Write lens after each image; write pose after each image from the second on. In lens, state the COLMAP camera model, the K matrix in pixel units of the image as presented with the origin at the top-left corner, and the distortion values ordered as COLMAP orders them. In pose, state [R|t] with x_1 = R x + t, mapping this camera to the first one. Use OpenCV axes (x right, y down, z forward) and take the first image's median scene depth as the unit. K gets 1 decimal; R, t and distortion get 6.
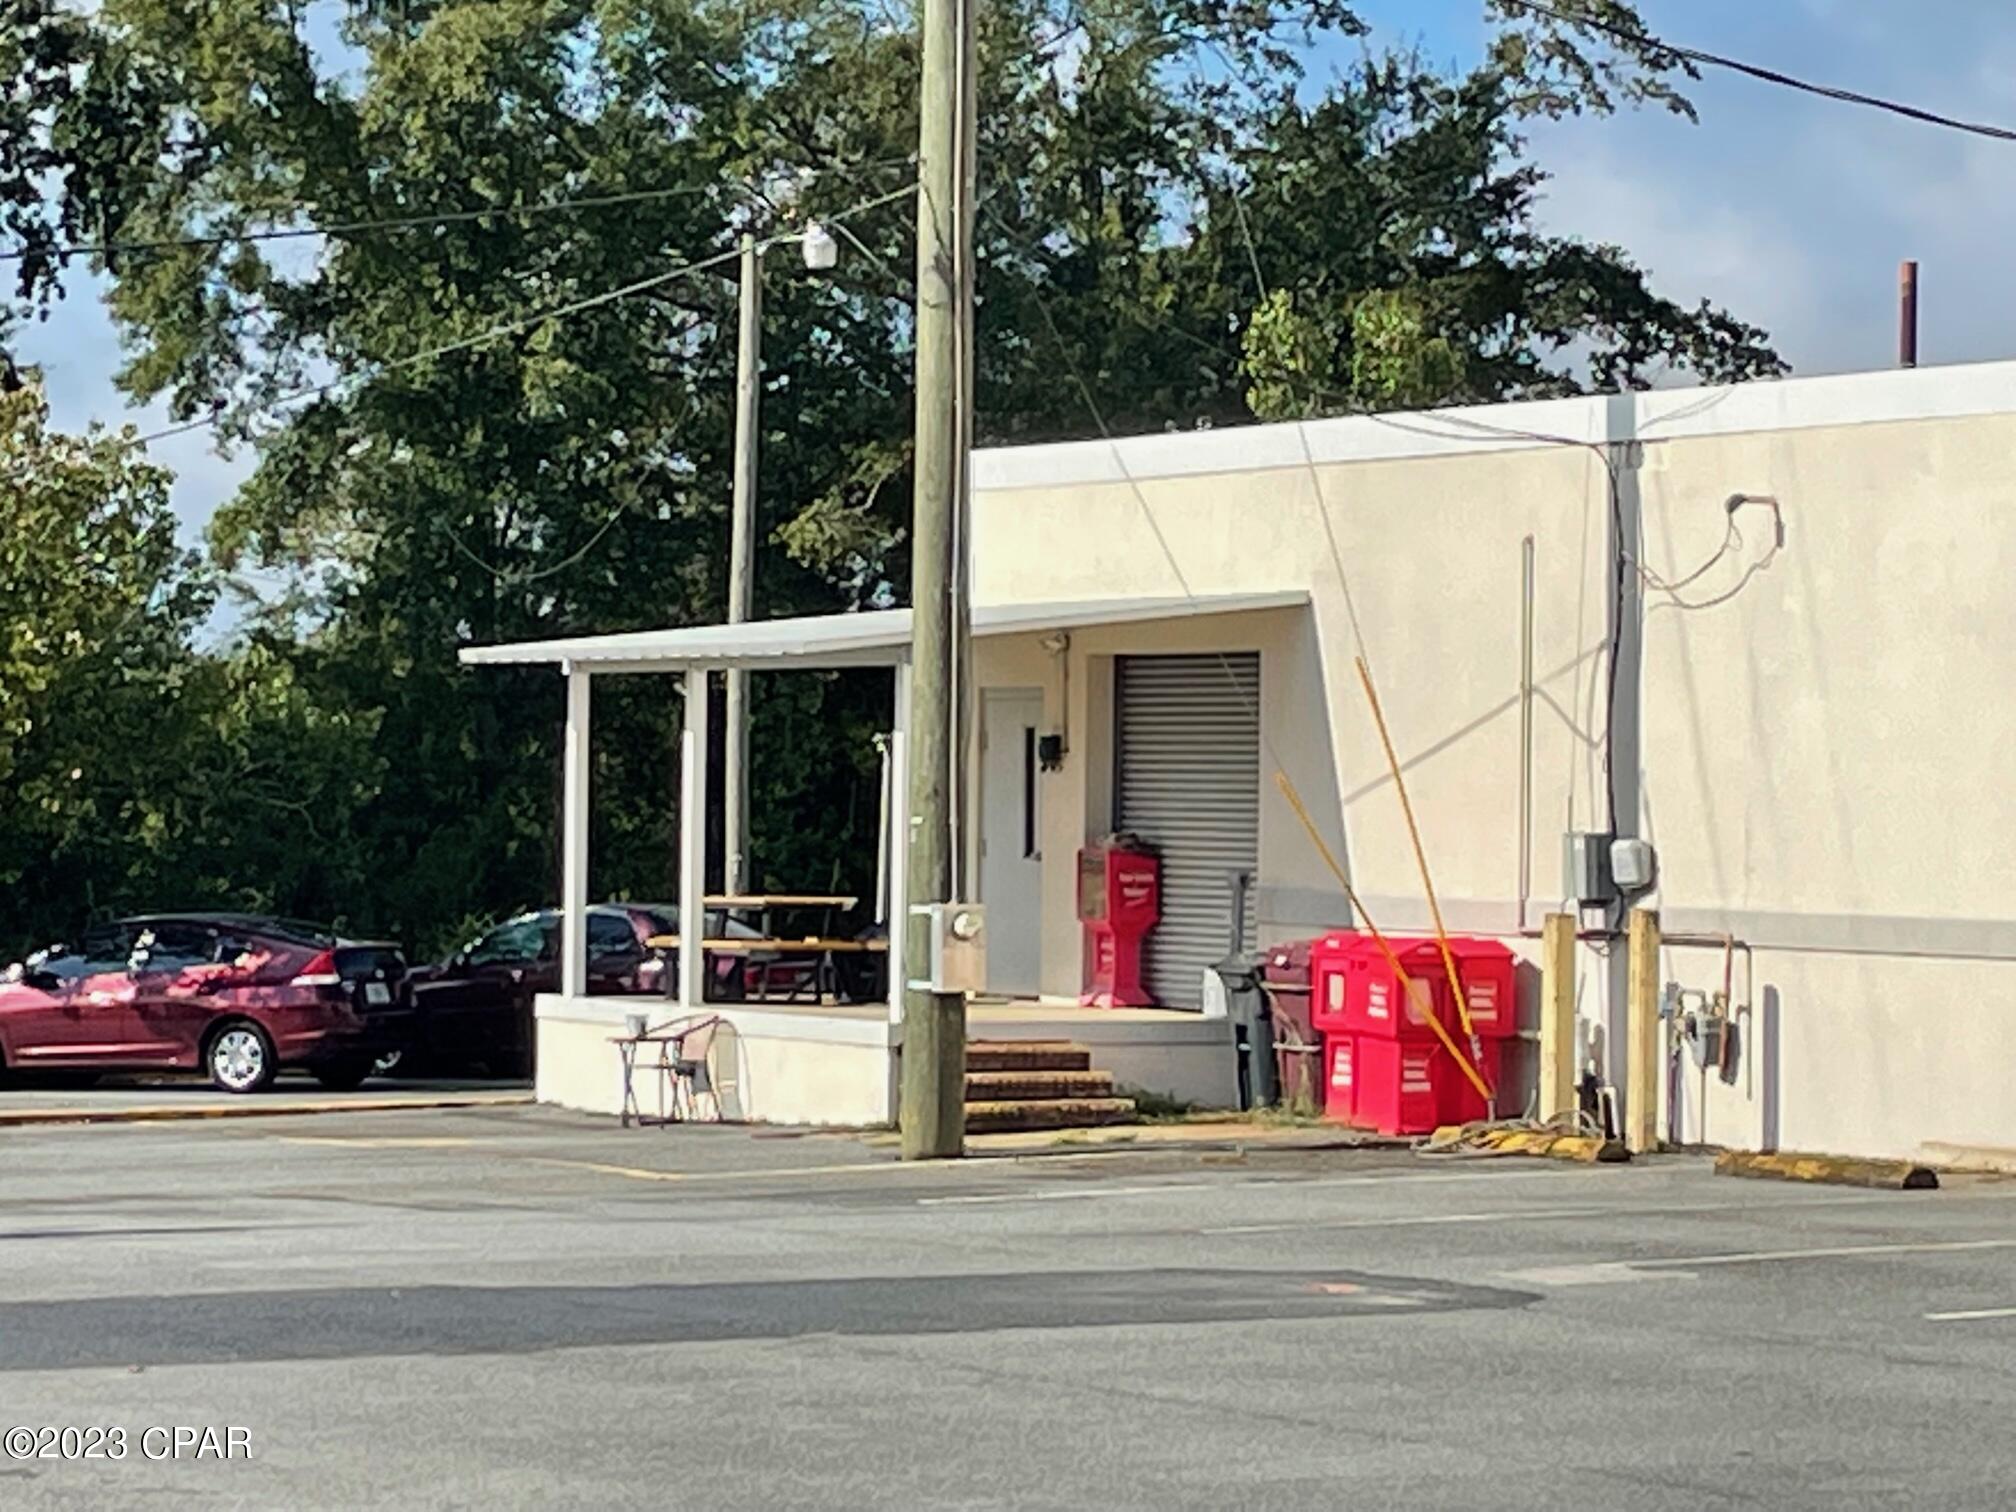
lens RADIAL K [[6886.3, 0, 1008.0], [0, 6886.3, 756.0], [0, 0, 1]] dist [0.042063, -0.180174]
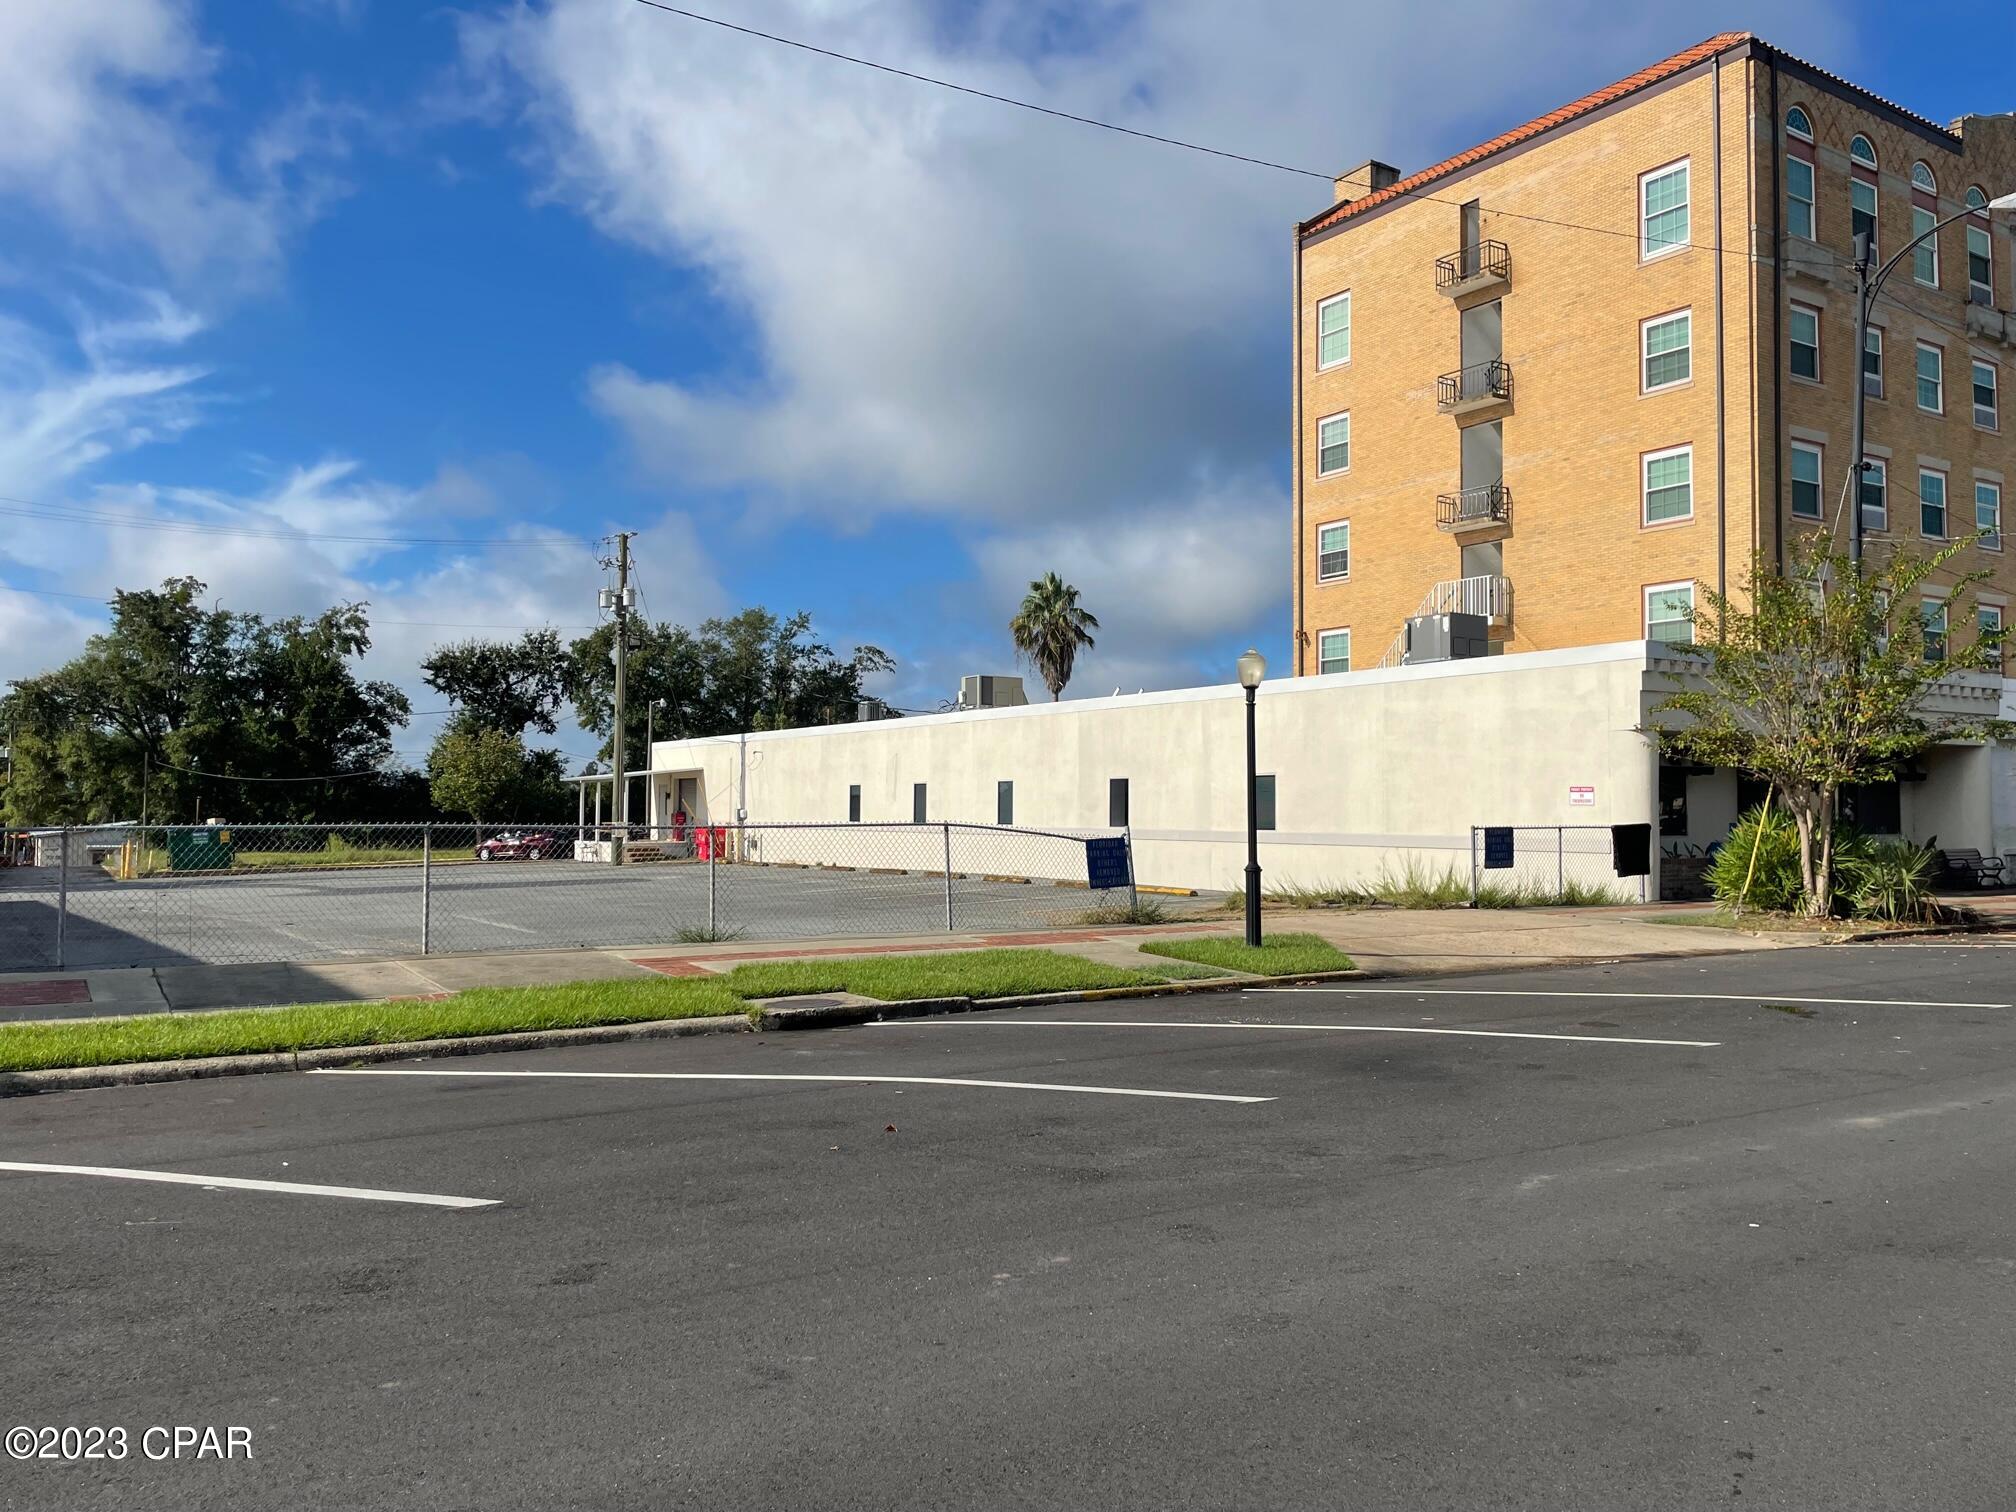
lens RADIAL K [[1481.8, 0, 1008.0], [0, 1481.8, 756.0], [0, 0, 1]] dist [0.073653, -0.102061]
pose [[0.994710, -0.005725, 0.102561, 0.158218], [0.008648, 0.999568, -0.028085, 0.003350], [-0.102356, 0.028823, 0.994330, -0.237977]]
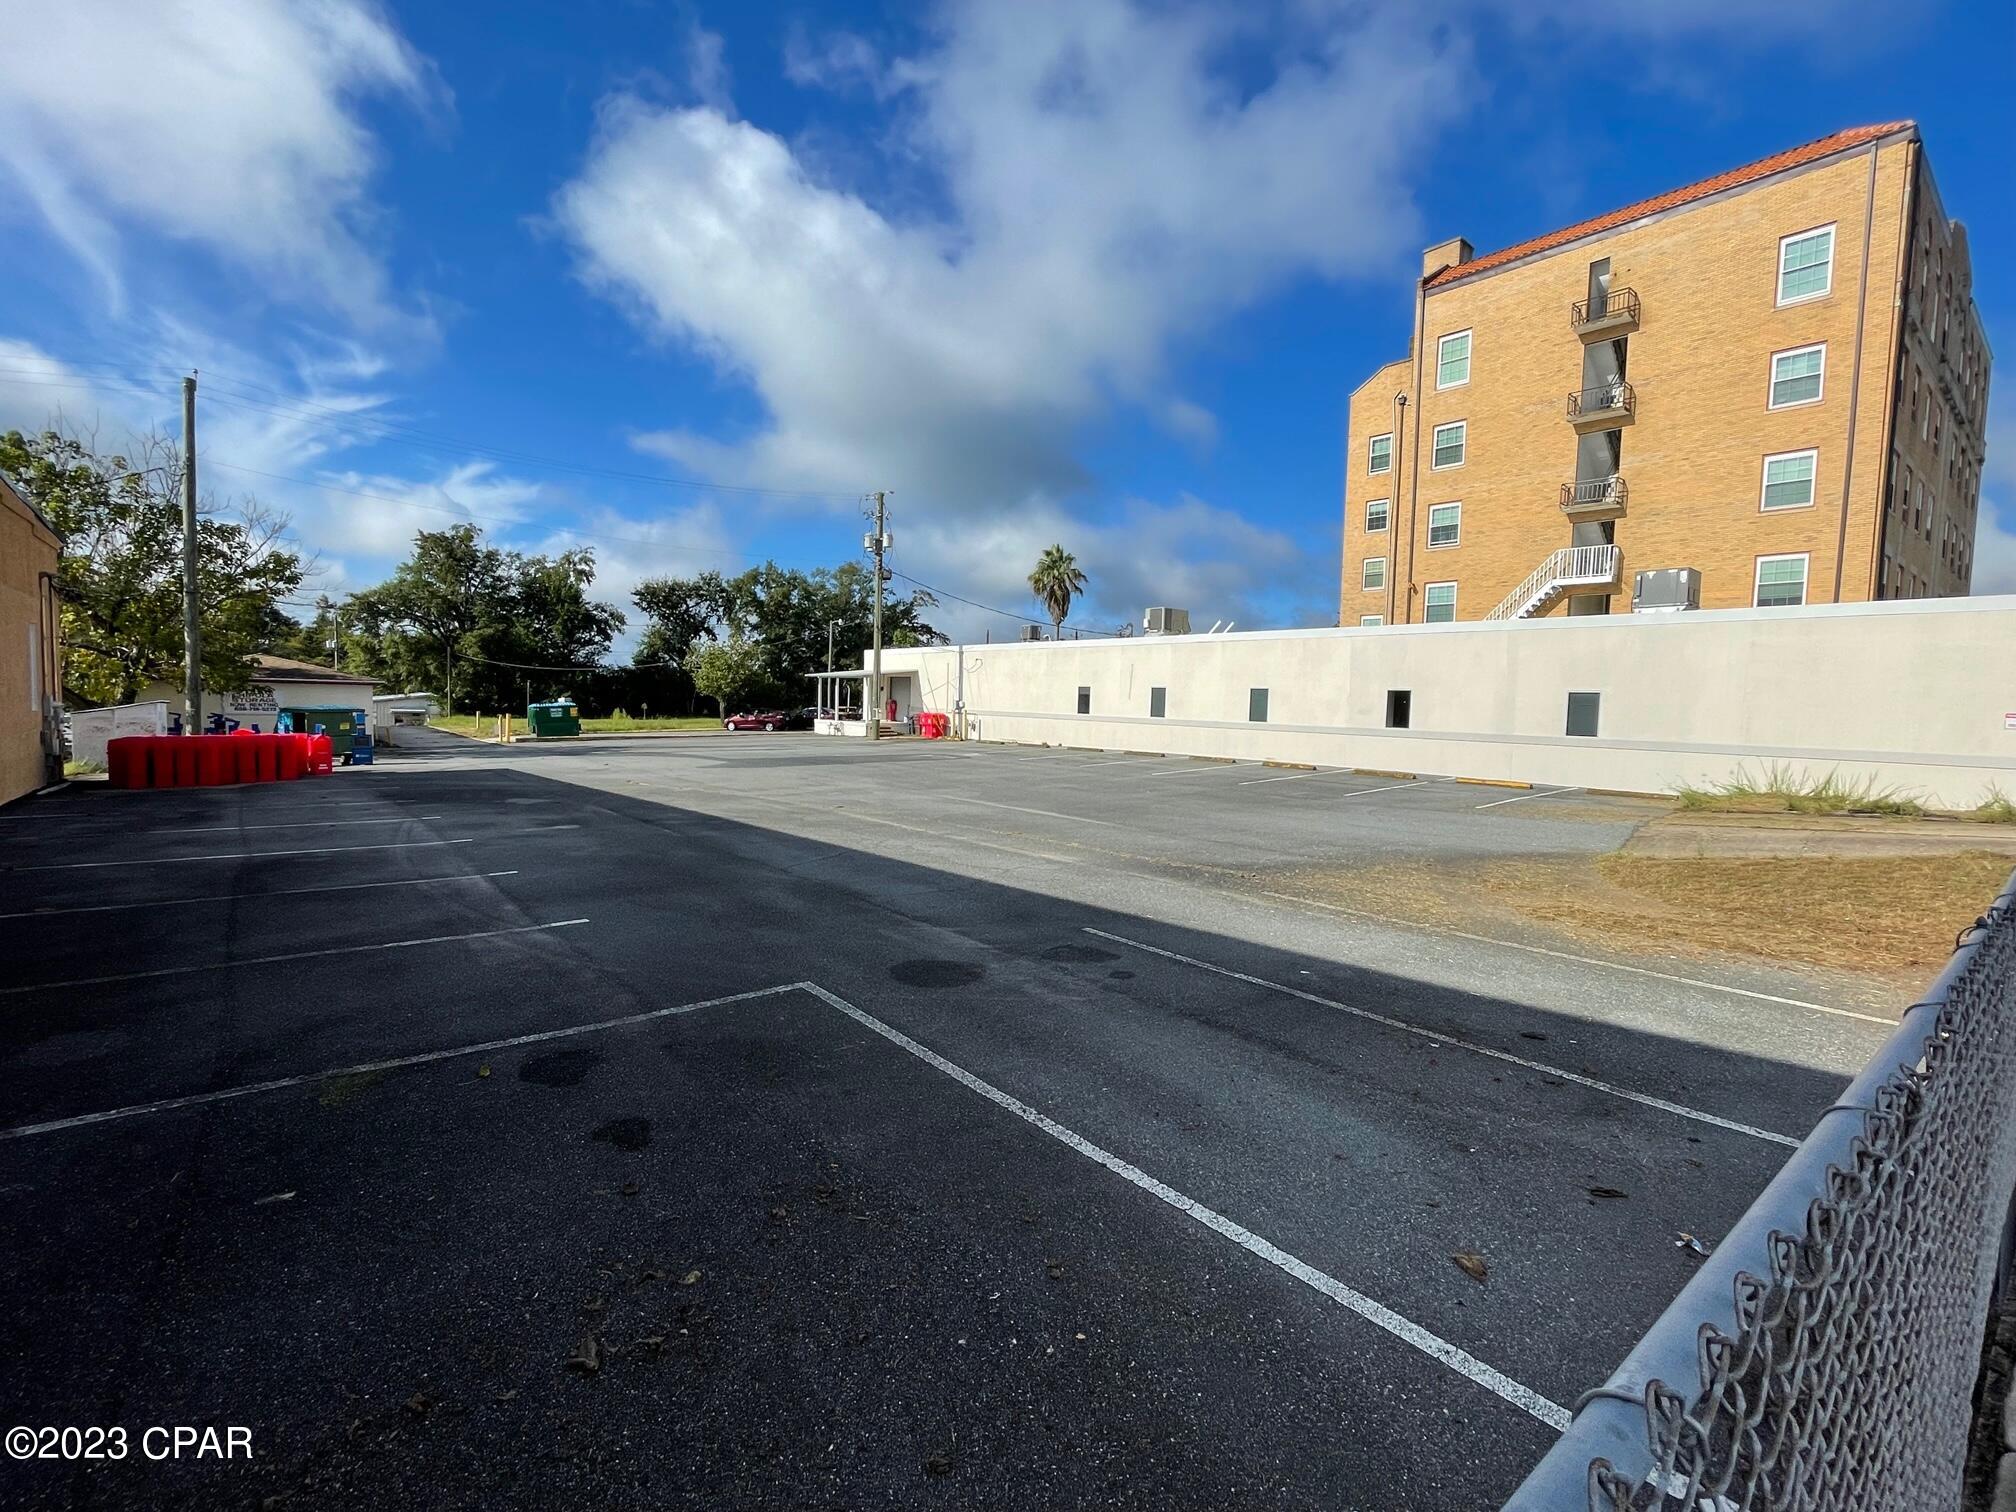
lens RADIAL K [[889.4, 0, 1008.0], [0, 889.4, 756.0], [0, 0, 1]] dist [-0.003544, -0.000269]
pose [[0.979957, 0.001038, 0.199208, -0.054830], [-0.016027, 0.997156, 0.073645, -0.001428], [-0.198565, -0.075362, 0.977186, -0.029517]]
